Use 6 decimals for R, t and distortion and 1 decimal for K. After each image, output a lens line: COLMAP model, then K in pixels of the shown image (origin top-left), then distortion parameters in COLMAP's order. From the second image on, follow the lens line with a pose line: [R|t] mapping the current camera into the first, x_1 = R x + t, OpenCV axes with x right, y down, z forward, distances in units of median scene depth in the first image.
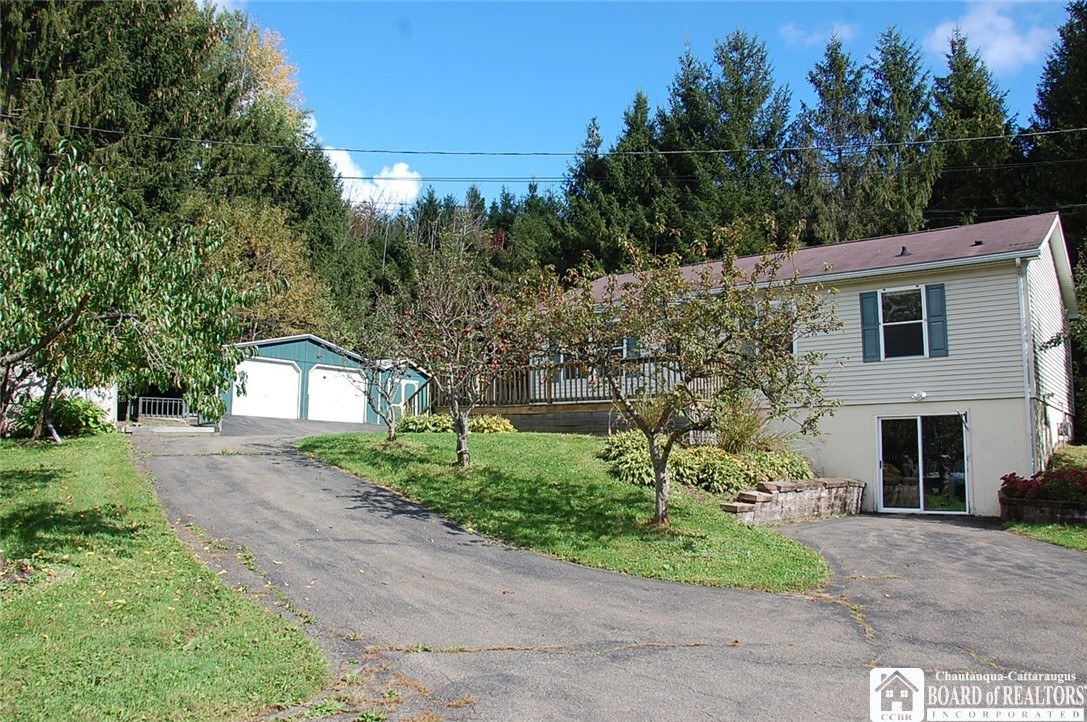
lens RADIAL K [[850.0, 0, 541.7], [0, 850.0, 358.3], [0, 0, 1]] dist [-0.167458, 0.123434]
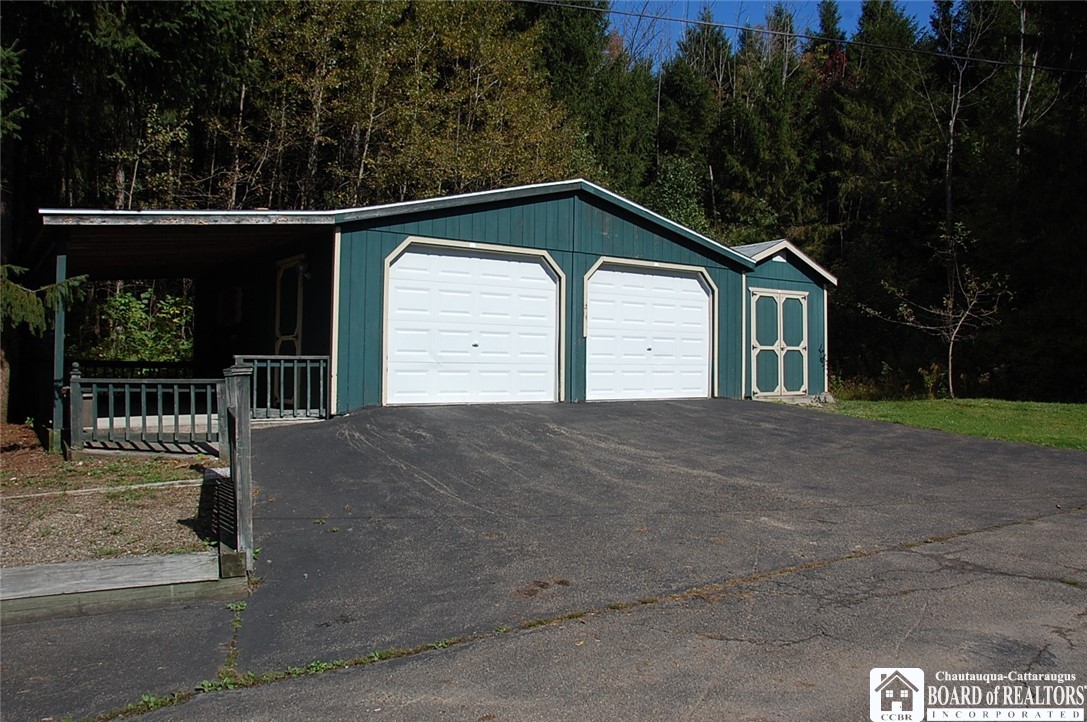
lens RADIAL K [[850.0, 0, 541.7], [0, 850.0, 358.3], [0, 0, 1]] dist [-0.167458, 0.123434]
pose [[0.965956, -0.009850, -0.258518, -0.198749], [0.038185, 0.993758, 0.104814, 0.011210], [0.255872, -0.111117, 0.960303, 0.627728]]
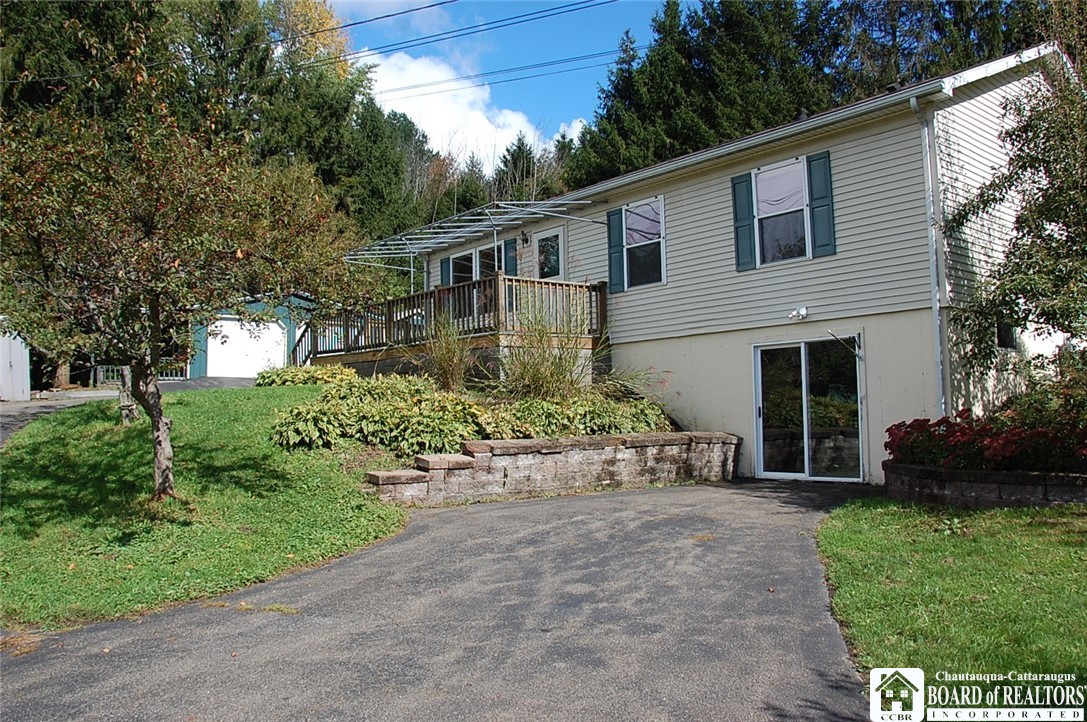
lens RADIAL K [[850.0, 0, 541.7], [0, 850.0, 358.3], [0, 0, 1]] dist [-0.167458, 0.123434]
pose [[0.972984, -0.042196, -0.226985, 0.214104], [0.054234, 0.997419, 0.047061, 0.020028], [0.224413, -0.058100, 0.972761, 0.135031]]
